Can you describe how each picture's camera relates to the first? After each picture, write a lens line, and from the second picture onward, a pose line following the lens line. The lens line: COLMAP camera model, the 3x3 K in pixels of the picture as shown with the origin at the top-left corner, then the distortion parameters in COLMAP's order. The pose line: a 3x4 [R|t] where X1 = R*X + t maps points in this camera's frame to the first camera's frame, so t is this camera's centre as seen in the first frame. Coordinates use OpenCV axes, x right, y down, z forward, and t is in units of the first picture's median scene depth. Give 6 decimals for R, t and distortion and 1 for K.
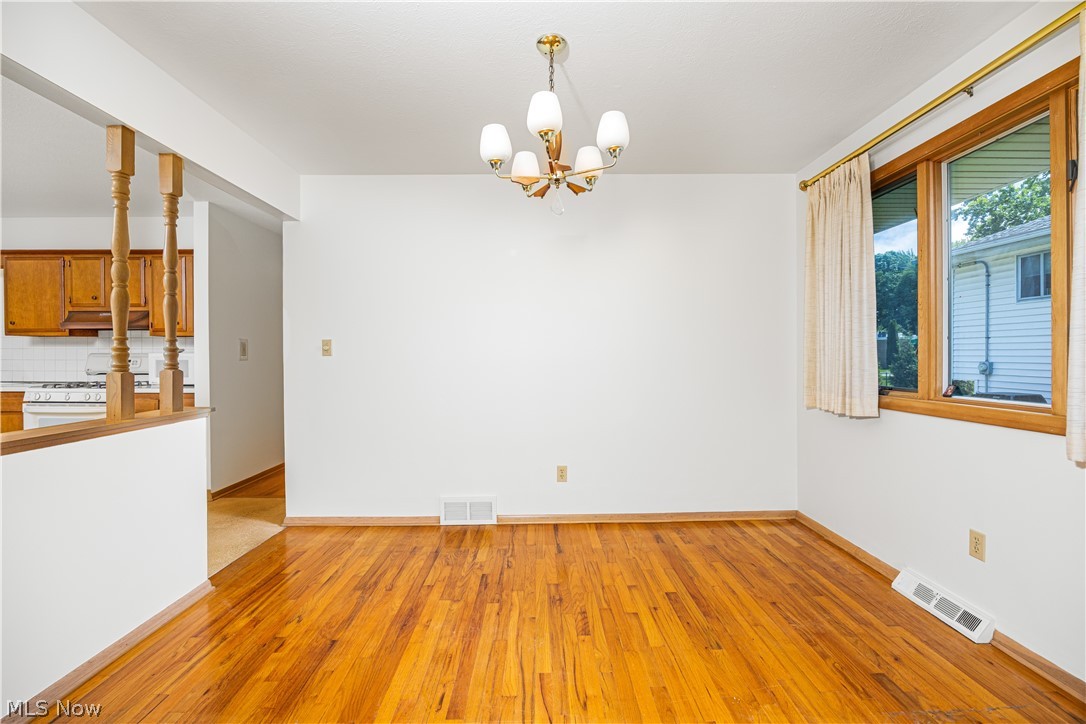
lens RADIAL K [[468.5, 0, 544.7], [0, 468.5, 355.4], [0, 0, 1]] dist [-0.018145, 0.000269]
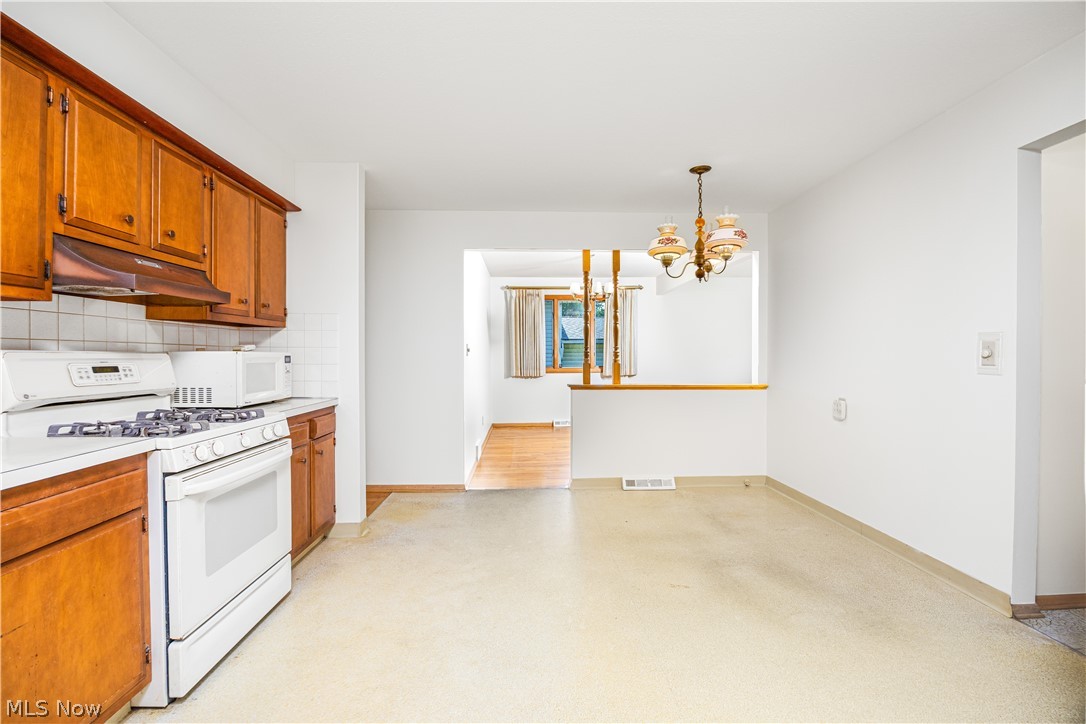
lens RADIAL K [[468.5, 0, 544.7], [0, 468.5, 355.4], [0, 0, 1]] dist [-0.018145, 0.000269]
pose [[-0.023579, 0.001833, 0.999720, -1.409168], [0.005133, 0.999985, -0.001712, 0.001792], [-0.999709, 0.005091, -0.023588, 0.630164]]
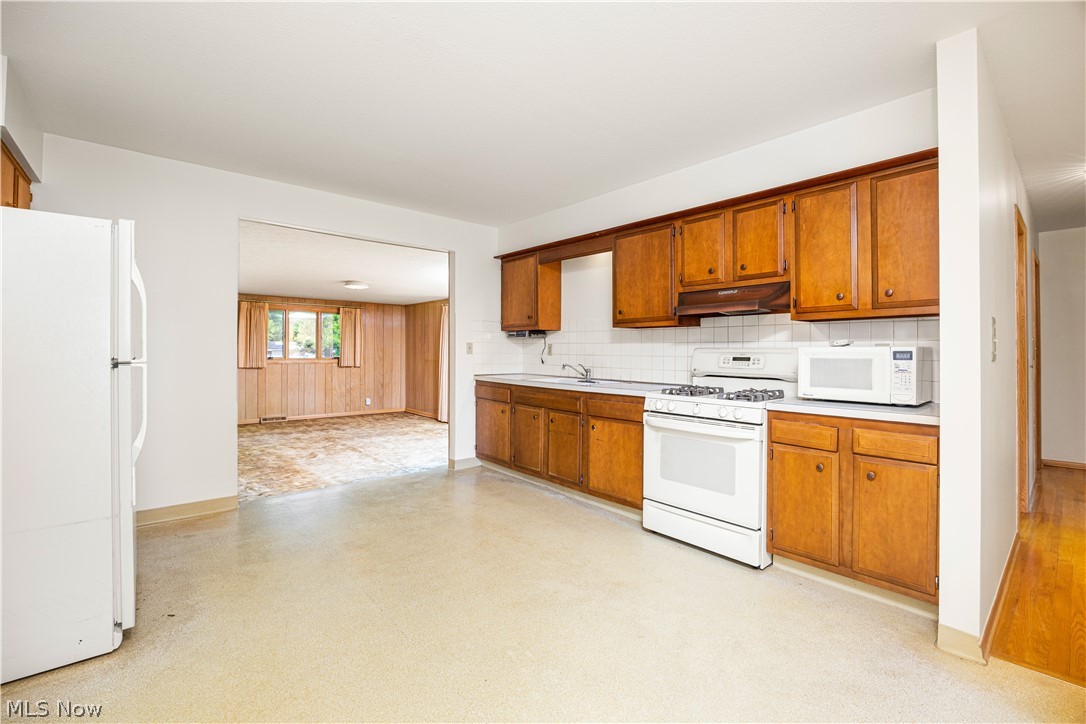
lens RADIAL K [[468.5, 0, 544.7], [0, 468.5, 355.4], [0, 0, 1]] dist [-0.018145, 0.000269]
pose [[0.640398, 0.013237, -0.767929, -0.581923], [-0.008243, 0.999912, 0.010362, 0.001641], [0.767999, -0.000306, 0.640451, 0.330133]]
